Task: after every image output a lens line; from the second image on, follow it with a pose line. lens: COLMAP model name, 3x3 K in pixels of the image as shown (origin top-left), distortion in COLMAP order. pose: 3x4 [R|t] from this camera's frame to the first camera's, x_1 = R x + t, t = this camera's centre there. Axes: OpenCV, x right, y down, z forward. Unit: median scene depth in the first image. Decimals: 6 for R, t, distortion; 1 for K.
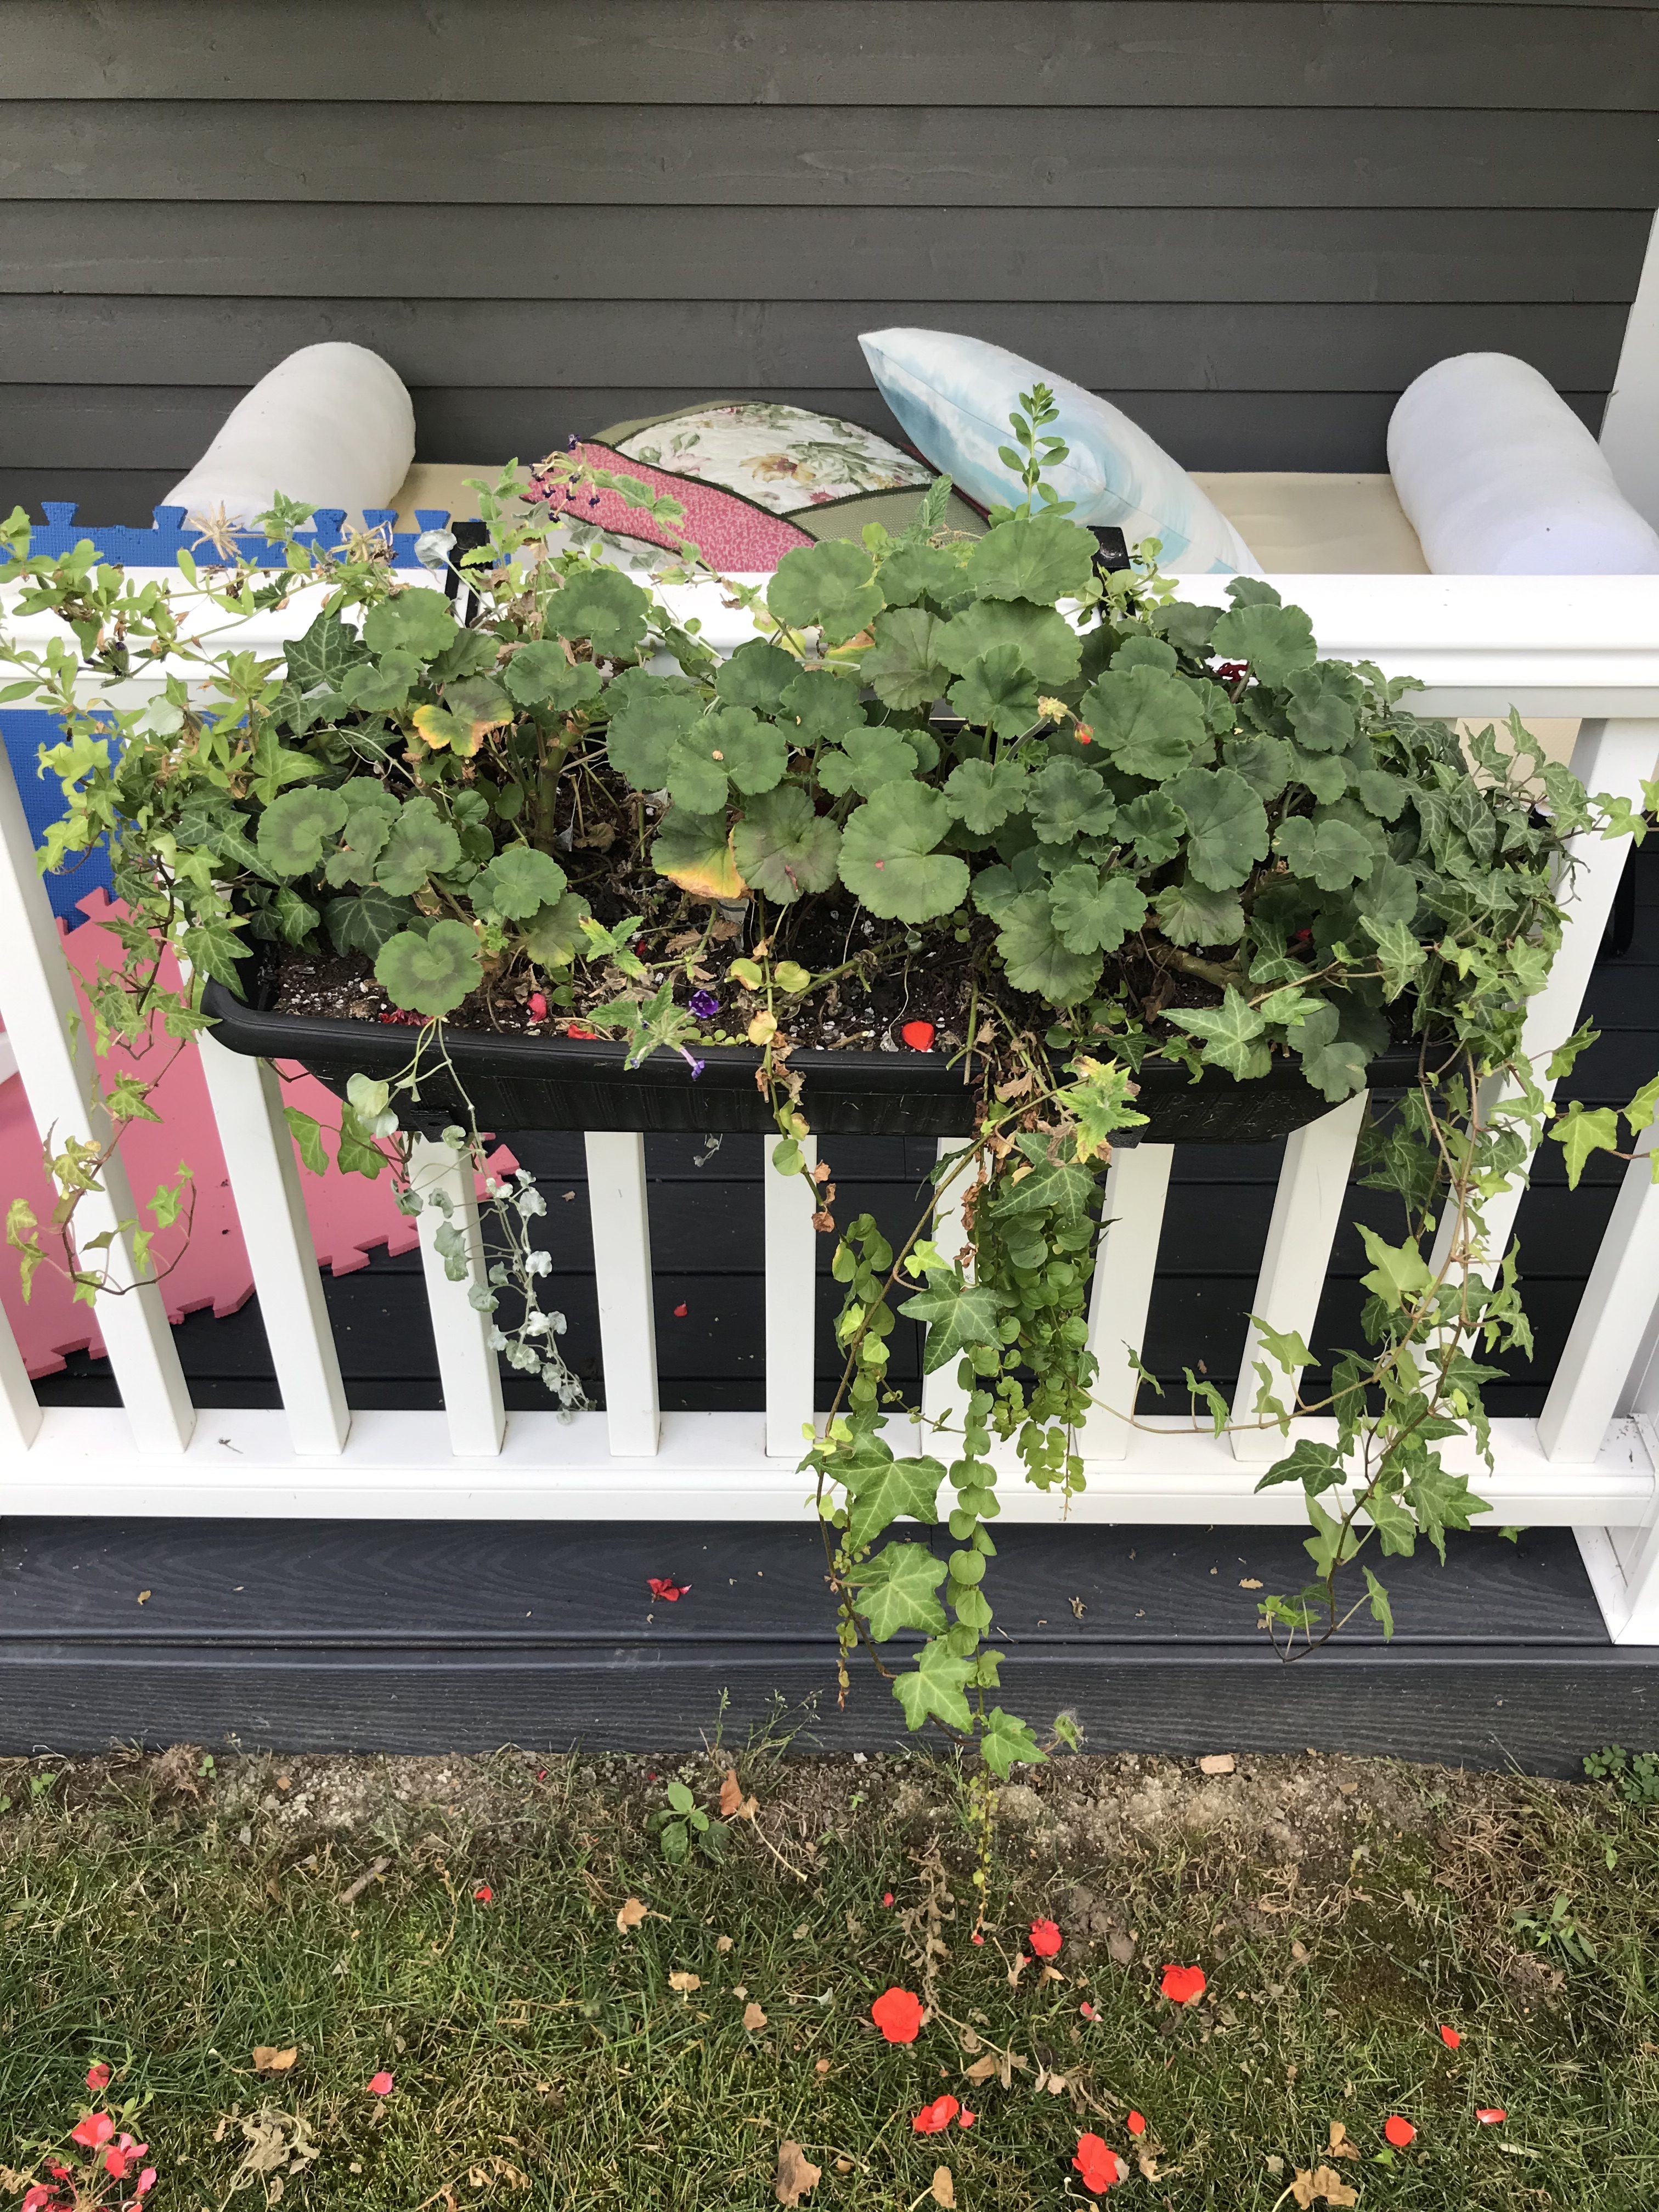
lens RADIAL K [[1799.9, 0, 829.5], [0, 1799.9, 1106.0], [0, 0, 1]] dist [-0.008144, 0.004567]
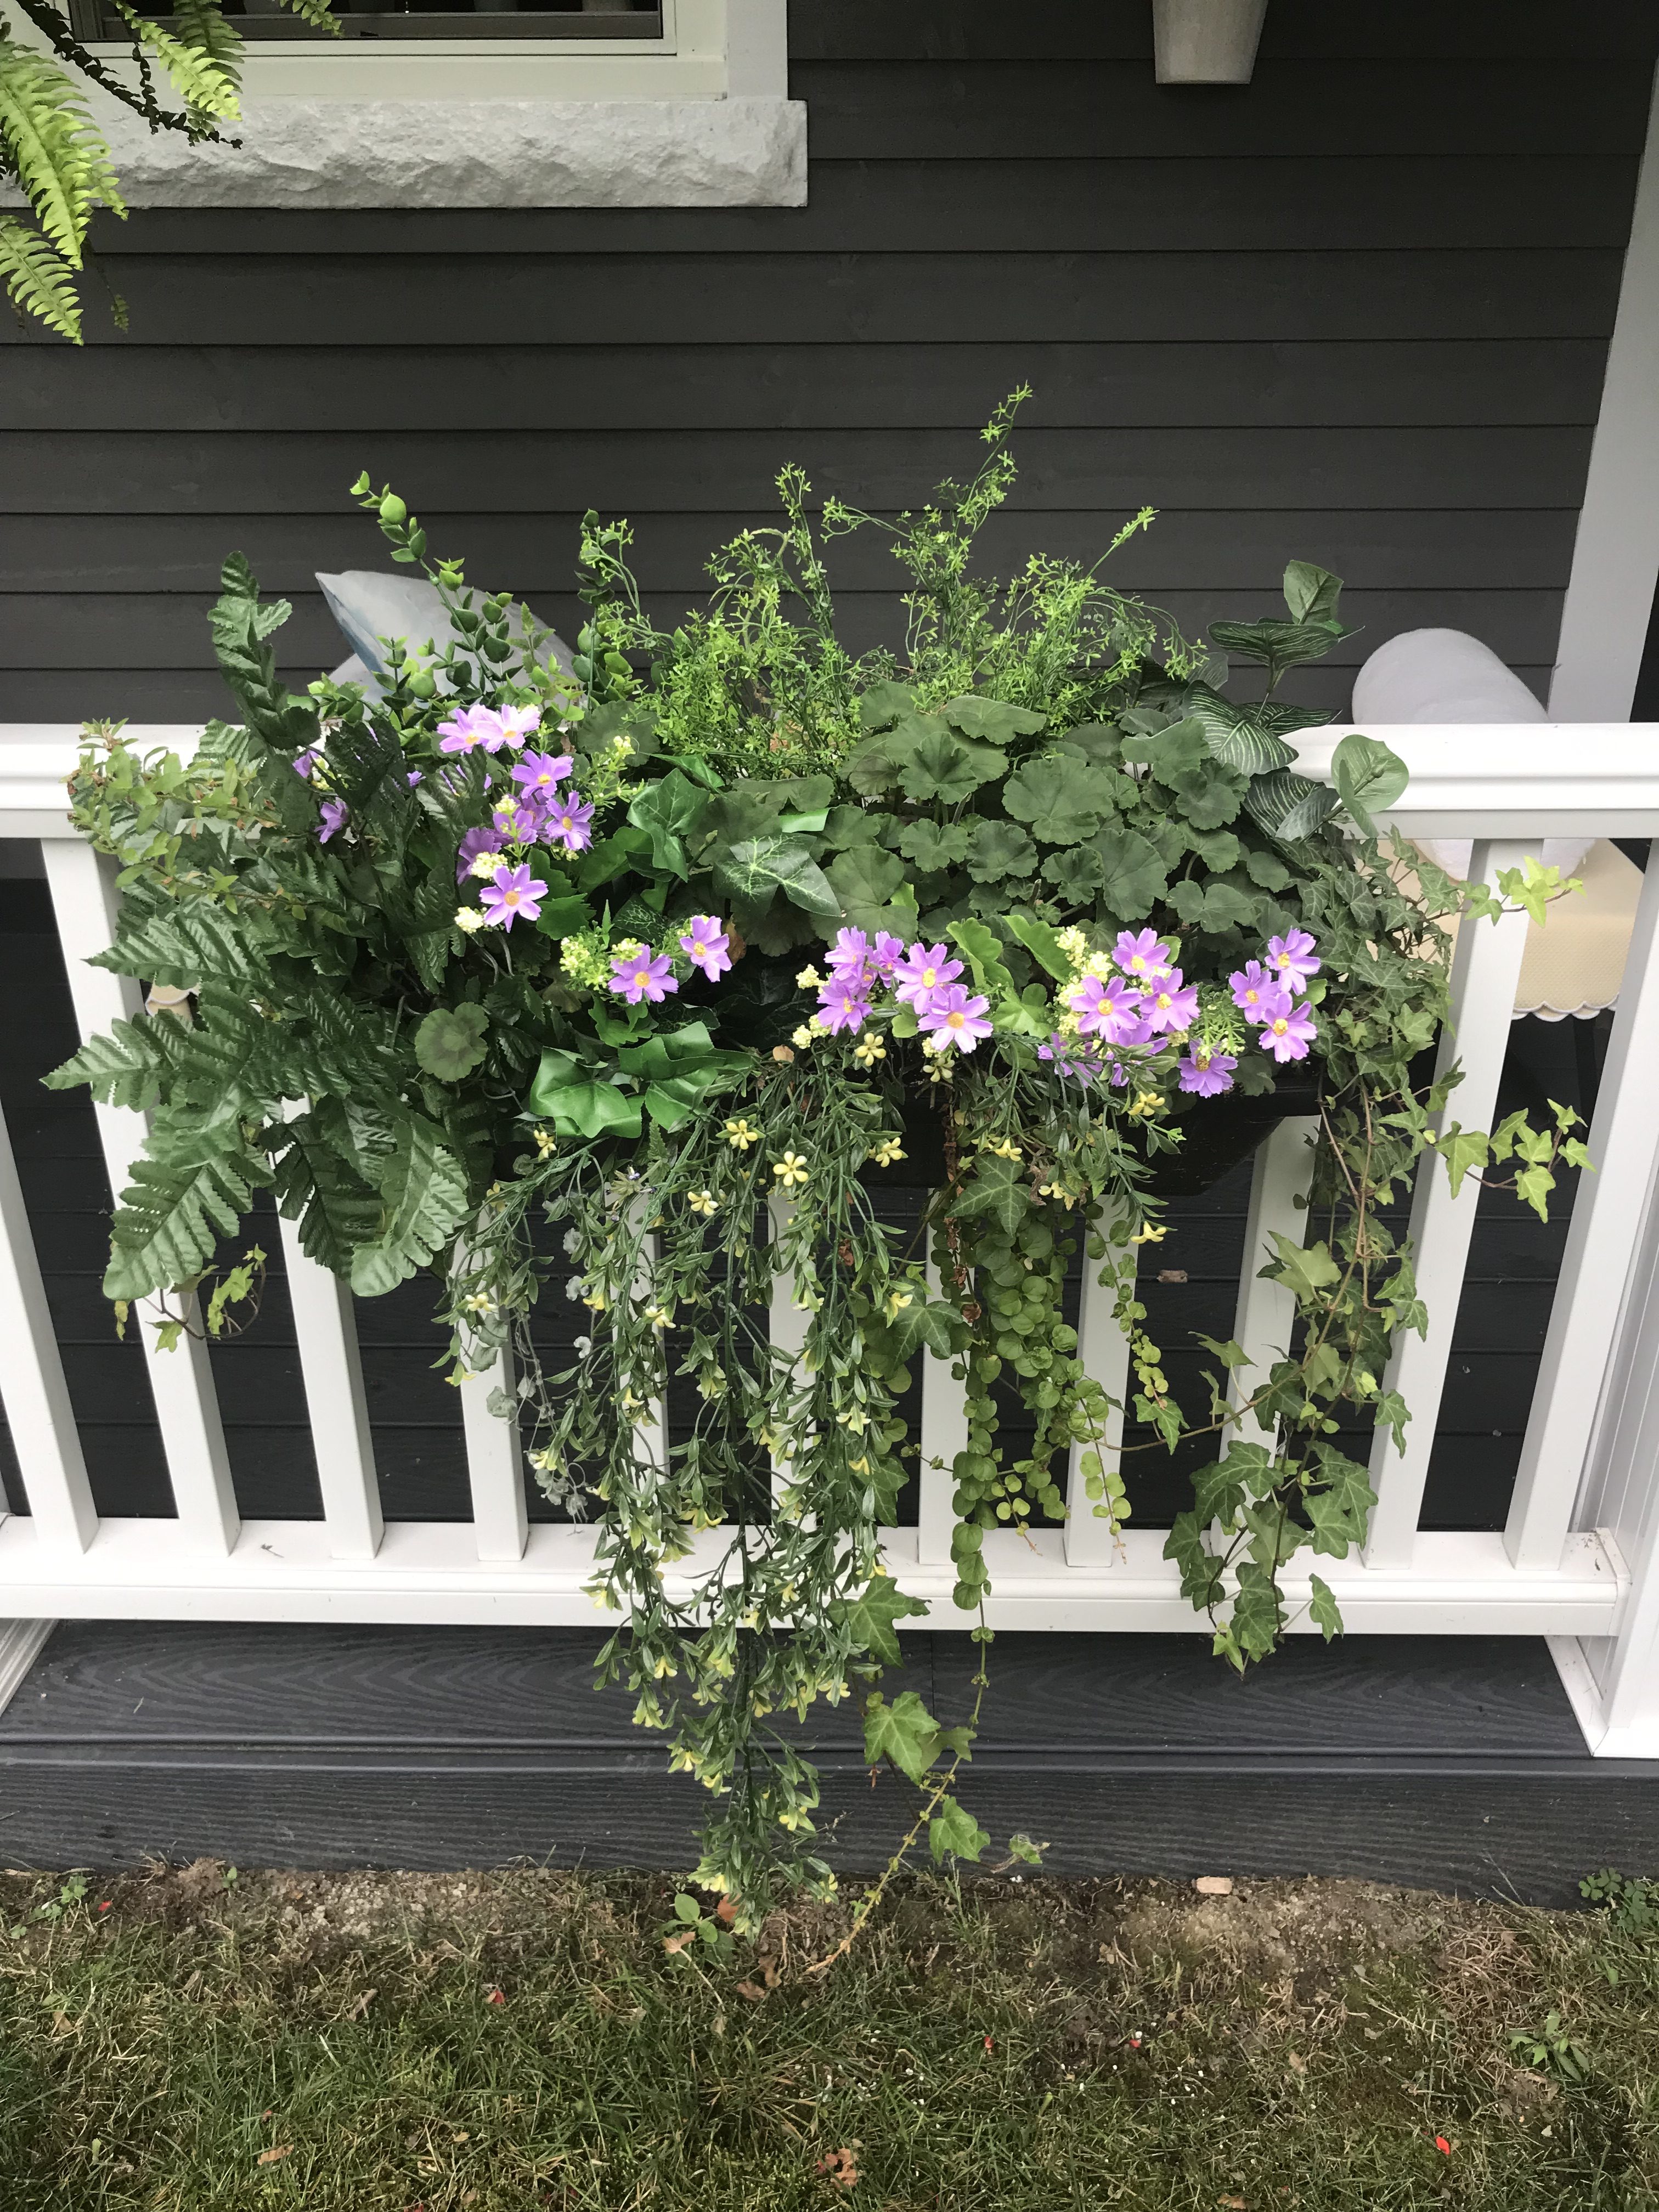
lens RADIAL K [[1795.5, 0, 835.8], [0, 1795.5, 1088.9], [0, 0, 1]] dist [0.003453, -0.004368]
pose [[0.999815, -0.003606, -0.018877, 0.022967], [0.000156, 0.983730, -0.179651, 0.107724], [0.019217, 0.179614, 0.983549, -0.092807]]
